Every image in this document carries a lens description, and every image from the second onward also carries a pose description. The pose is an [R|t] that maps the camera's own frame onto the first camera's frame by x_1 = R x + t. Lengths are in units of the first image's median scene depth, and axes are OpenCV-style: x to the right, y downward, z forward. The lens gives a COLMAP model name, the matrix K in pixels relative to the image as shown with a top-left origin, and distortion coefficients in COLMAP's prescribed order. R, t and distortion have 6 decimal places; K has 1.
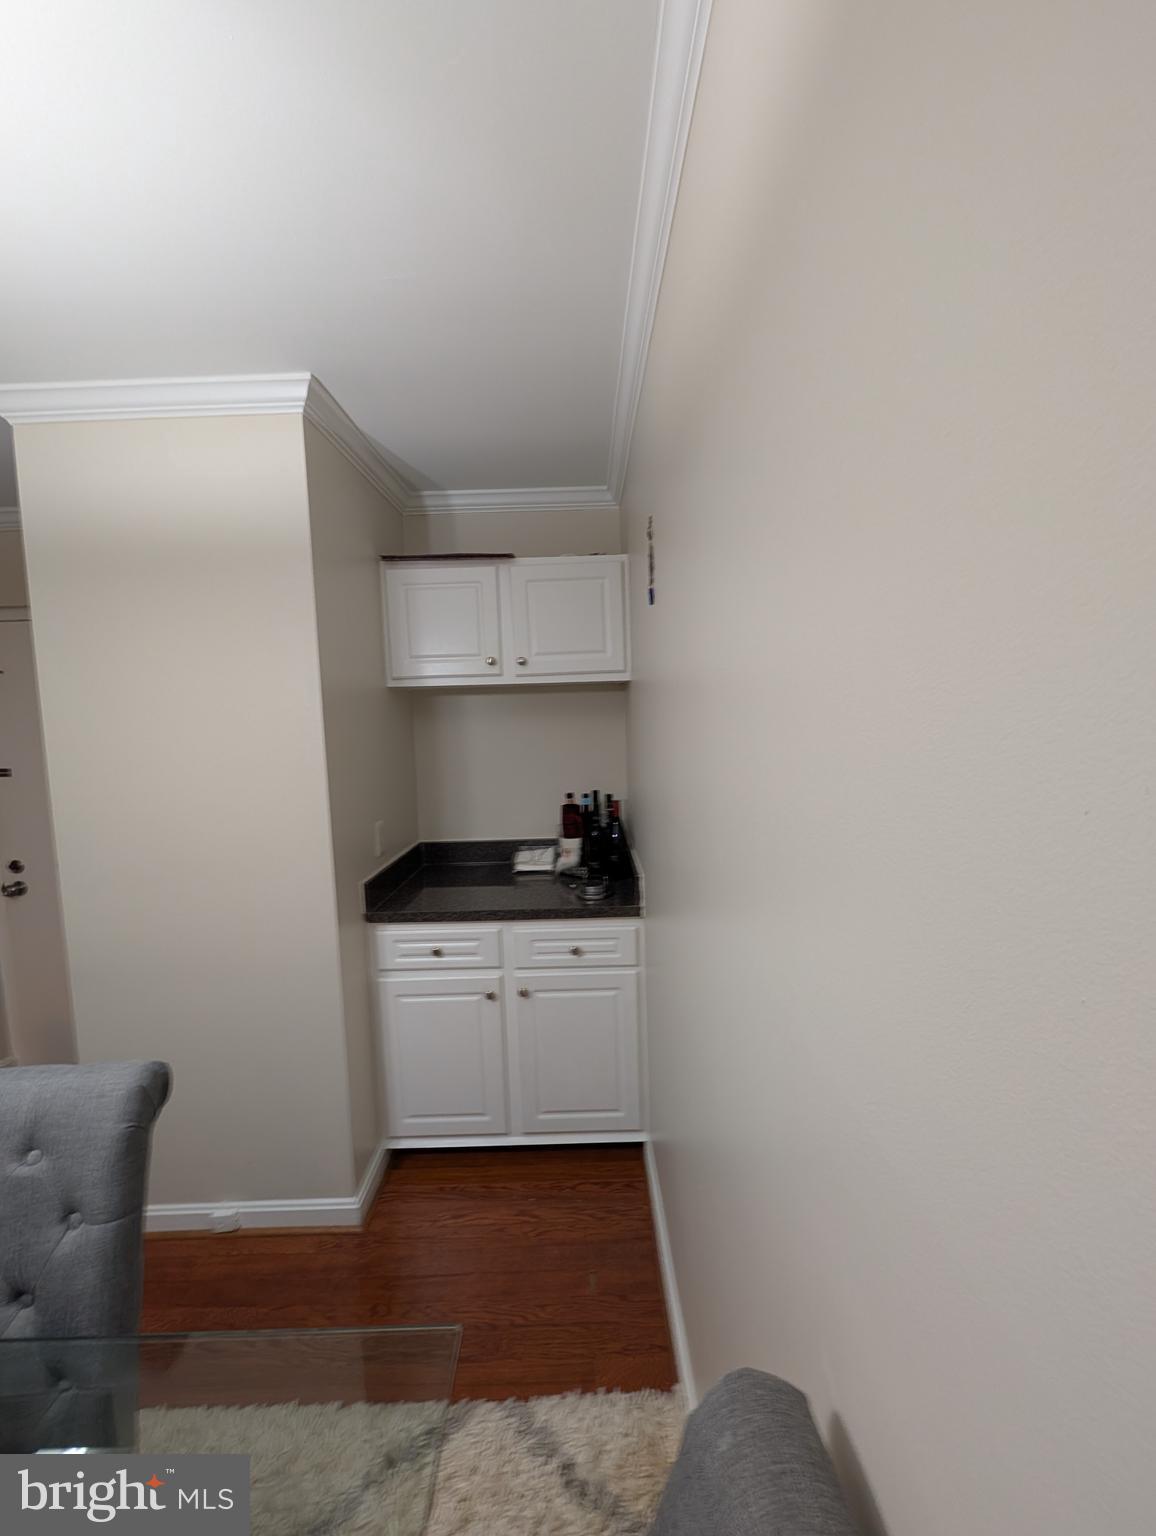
lens RADIAL K [[583.4, 0, 581.4], [0, 583.4, 767.6], [0, 0, 1]] dist [0.001063, 0.000512]
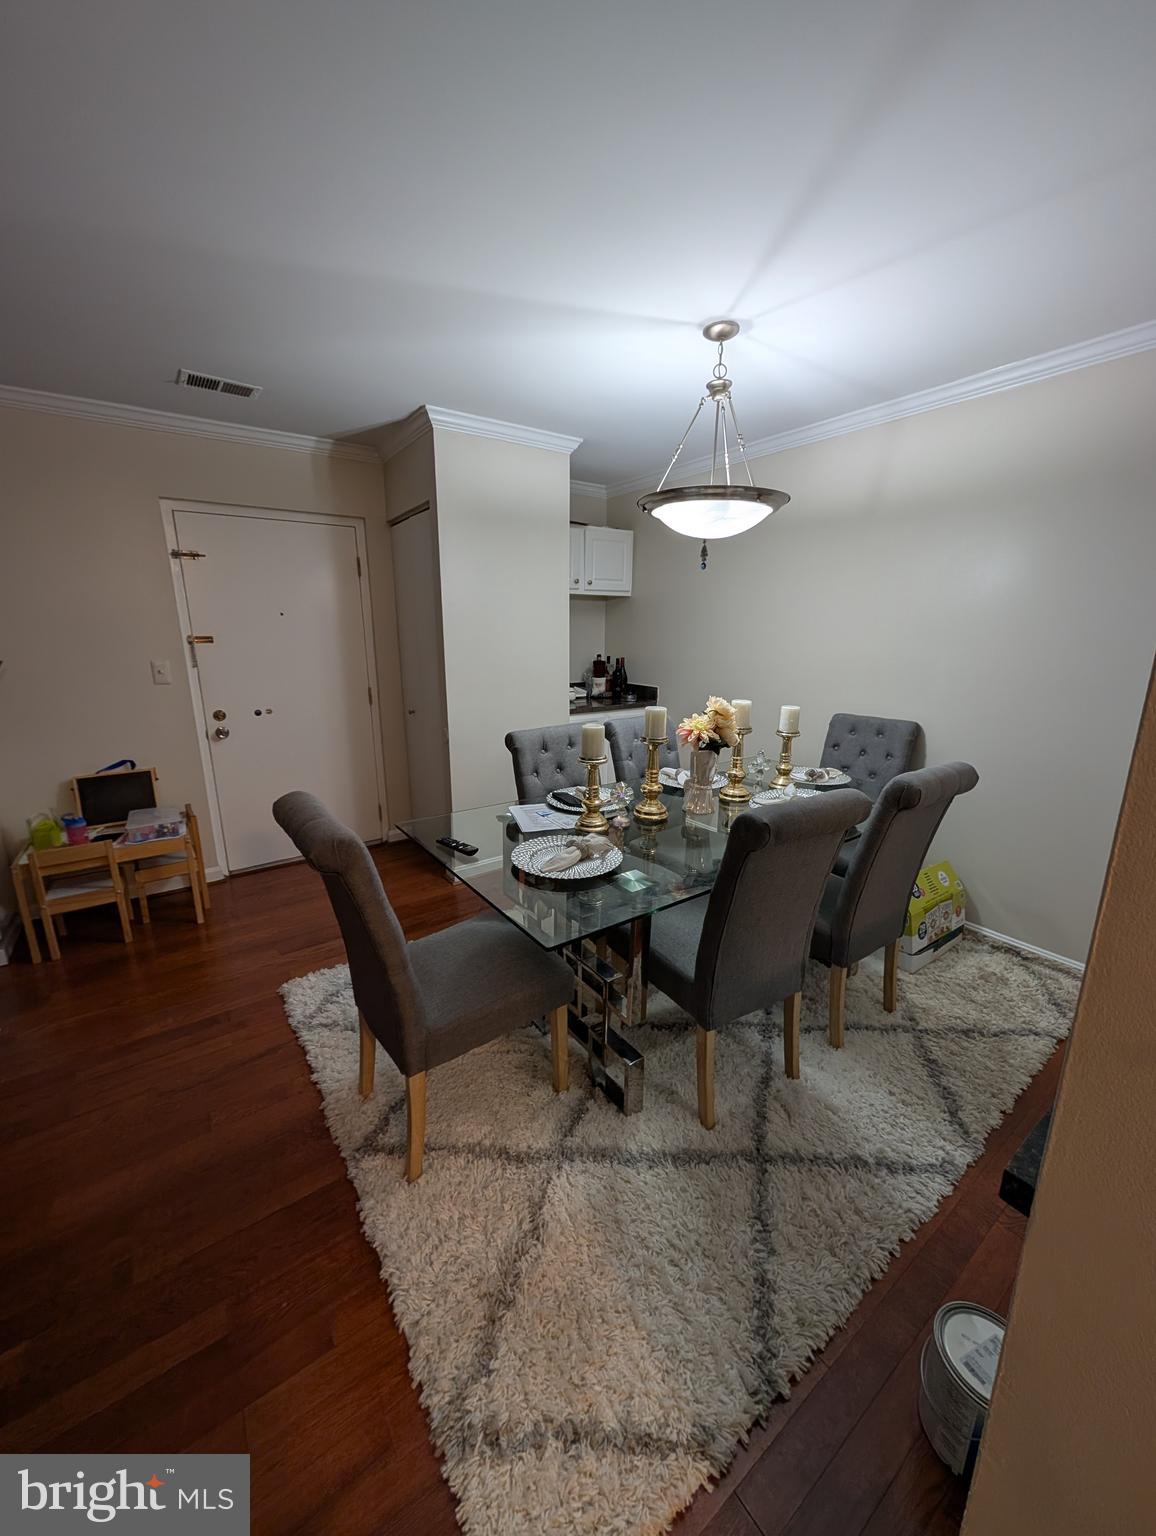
lens RADIAL K [[583.4, 0, 581.4], [0, 583.4, 767.6], [0, 0, 1]] dist [0.001063, 0.000512]
pose [[0.809222, -0.107831, 0.577522, -1.254006], [0.020007, 0.987500, 0.156345, 0.113959], [-0.587162, -0.114964, 0.801264, -0.565780]]
